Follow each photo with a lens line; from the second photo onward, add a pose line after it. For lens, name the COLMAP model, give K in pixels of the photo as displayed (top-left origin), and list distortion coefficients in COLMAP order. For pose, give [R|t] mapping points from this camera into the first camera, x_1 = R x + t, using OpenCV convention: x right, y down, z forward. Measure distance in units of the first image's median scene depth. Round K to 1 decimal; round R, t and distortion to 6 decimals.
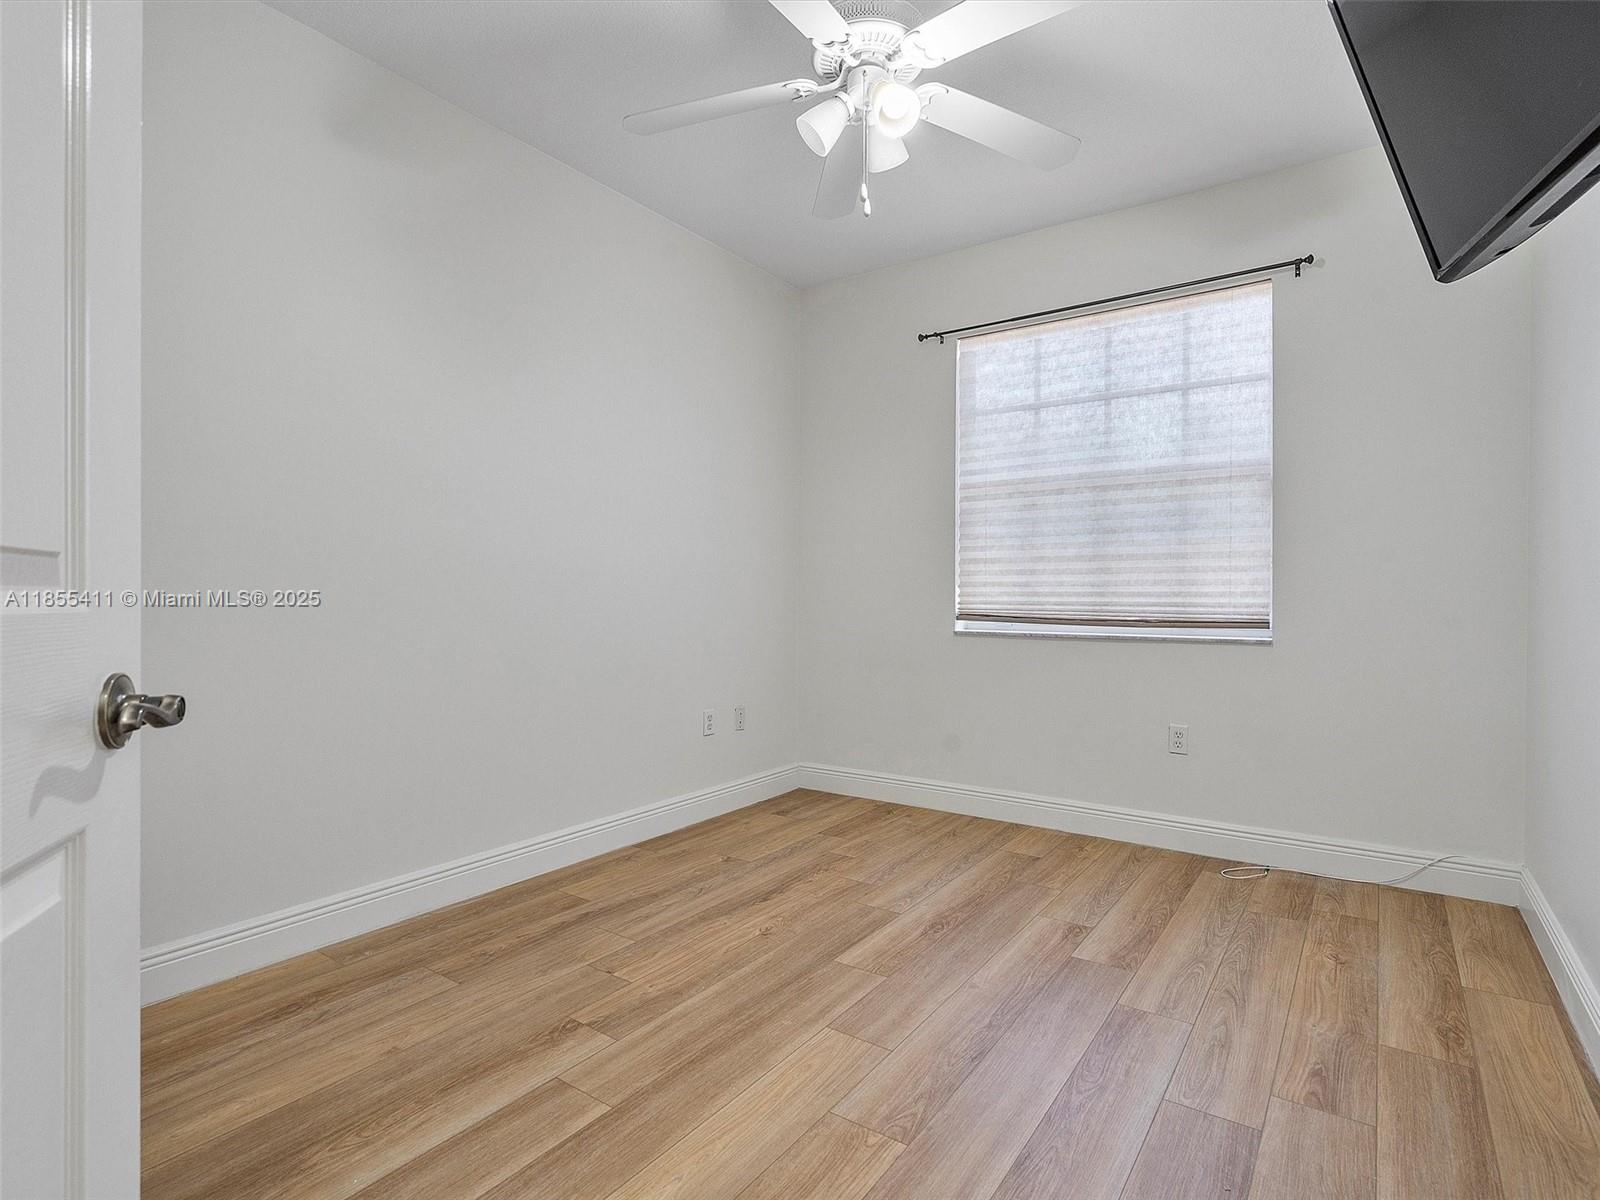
lens RADIAL K [[825.7, 0, 824.0], [0, 825.7, 604.2], [0, 0, 1]] dist [-0.004713, 0.002080]
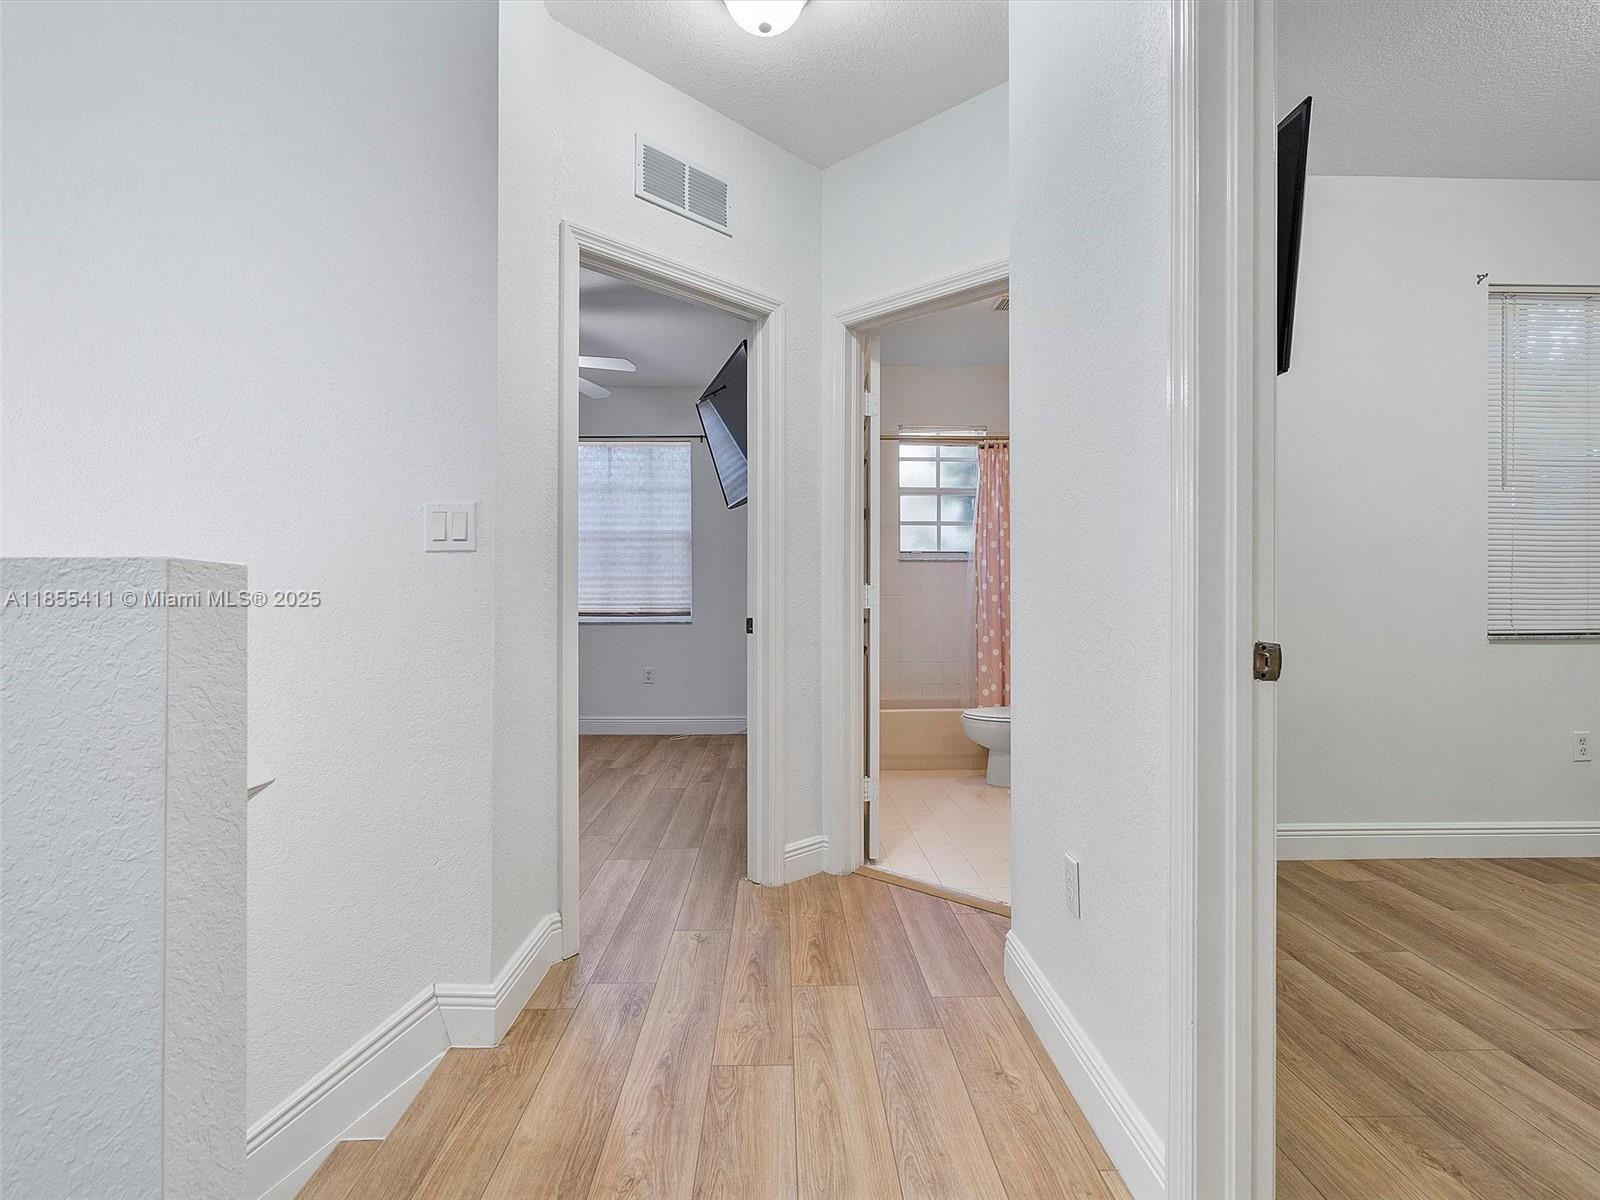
lens RADIAL K [[825.7, 0, 803.4], [0, 825.7, 600.0], [0, 0, 1]] dist [-0.004713, 0.002080]
pose [[0.814735, -0.008110, 0.579776, -0.377374], [0.006826, 0.999967, 0.004394, -0.014718], [-0.579793, 0.000377, 0.814764, -0.748647]]
